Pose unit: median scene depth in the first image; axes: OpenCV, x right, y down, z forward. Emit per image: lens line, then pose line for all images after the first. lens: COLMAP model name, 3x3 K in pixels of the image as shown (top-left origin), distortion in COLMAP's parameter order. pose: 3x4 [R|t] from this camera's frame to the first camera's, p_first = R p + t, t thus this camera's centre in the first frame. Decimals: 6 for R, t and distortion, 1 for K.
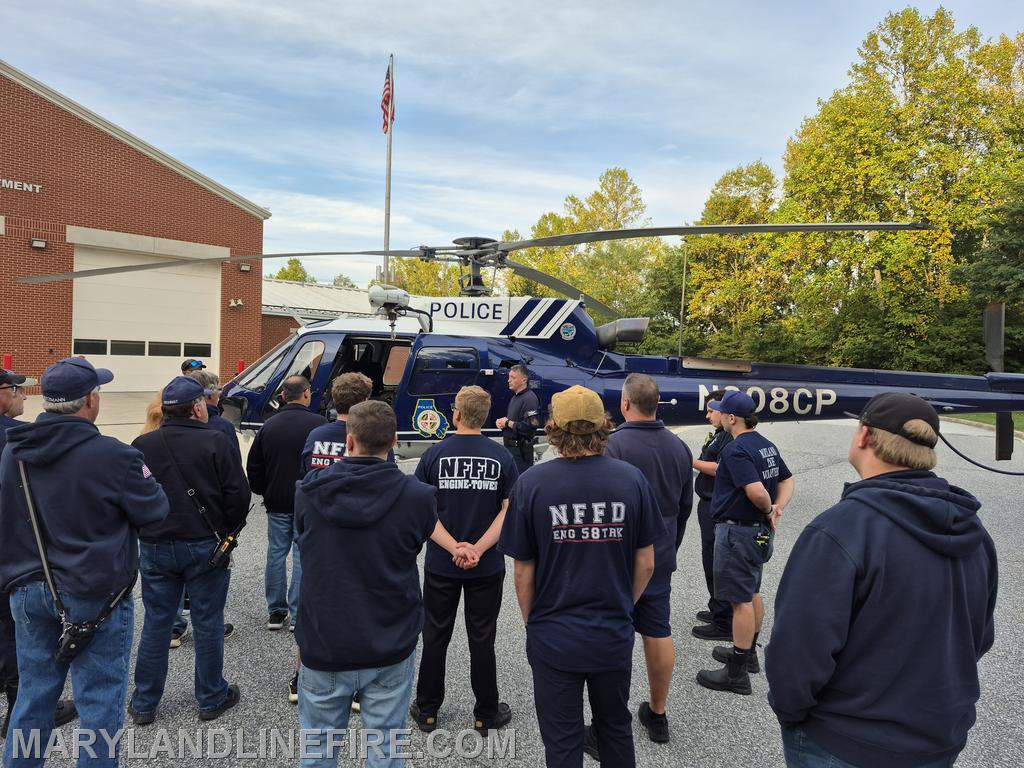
lens RADIAL K [[687.3, 0, 506.1], [0, 687.3, 383.5], [0, 0, 1]] dist [0.073868, -0.068489]
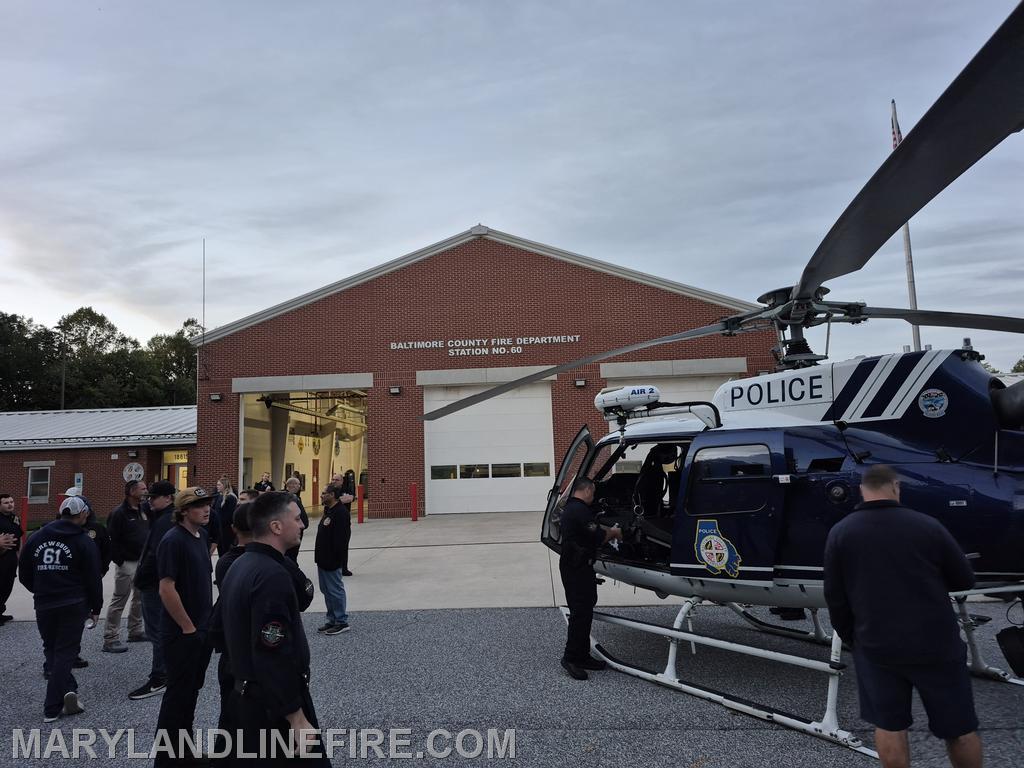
lens RADIAL K [[687.3, 0, 506.1], [0, 687.3, 383.5], [0, 0, 1]] dist [0.073868, -0.068489]
pose [[0.648722, -0.151385, -0.745817, 0.299456], [0.033005, 0.984690, -0.171162, -0.001242], [0.760309, 0.086421, 0.643786, 0.330029]]
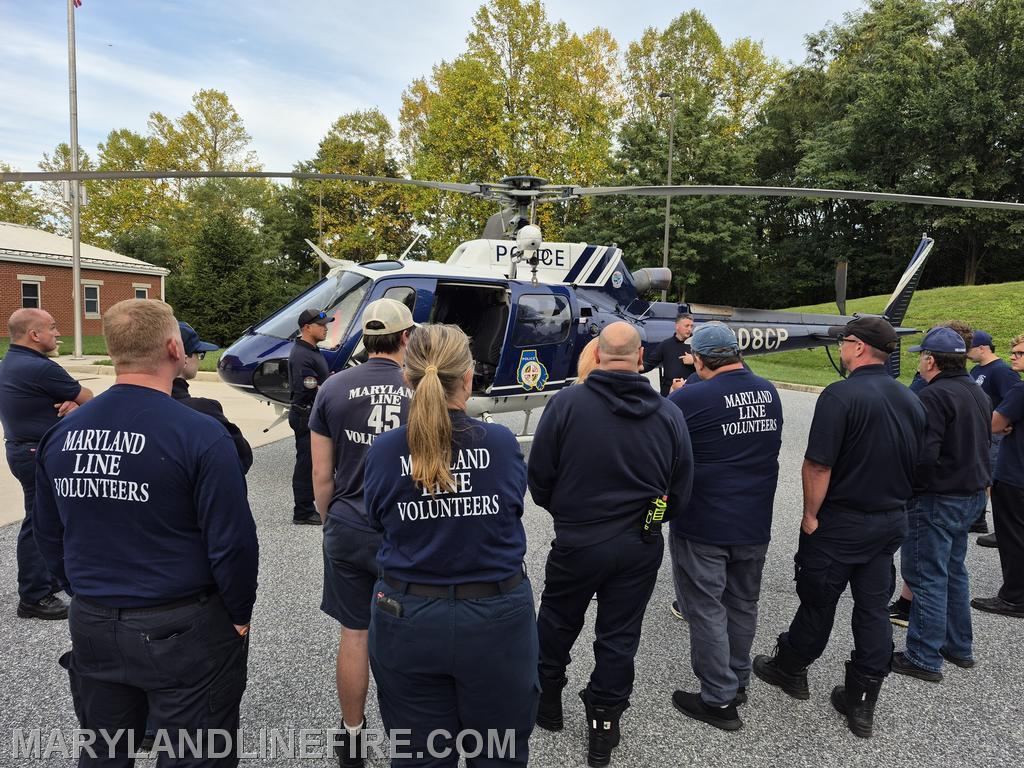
lens RADIAL K [[687.3, 0, 506.1], [0, 687.3, 383.5], [0, 0, 1]] dist [0.073868, -0.068489]
pose [[0.828101, -0.069148, 0.556298, -0.634079], [0.024980, 0.995929, 0.086608, -0.013503], [-0.560022, -0.057824, 0.826457, 0.221856]]
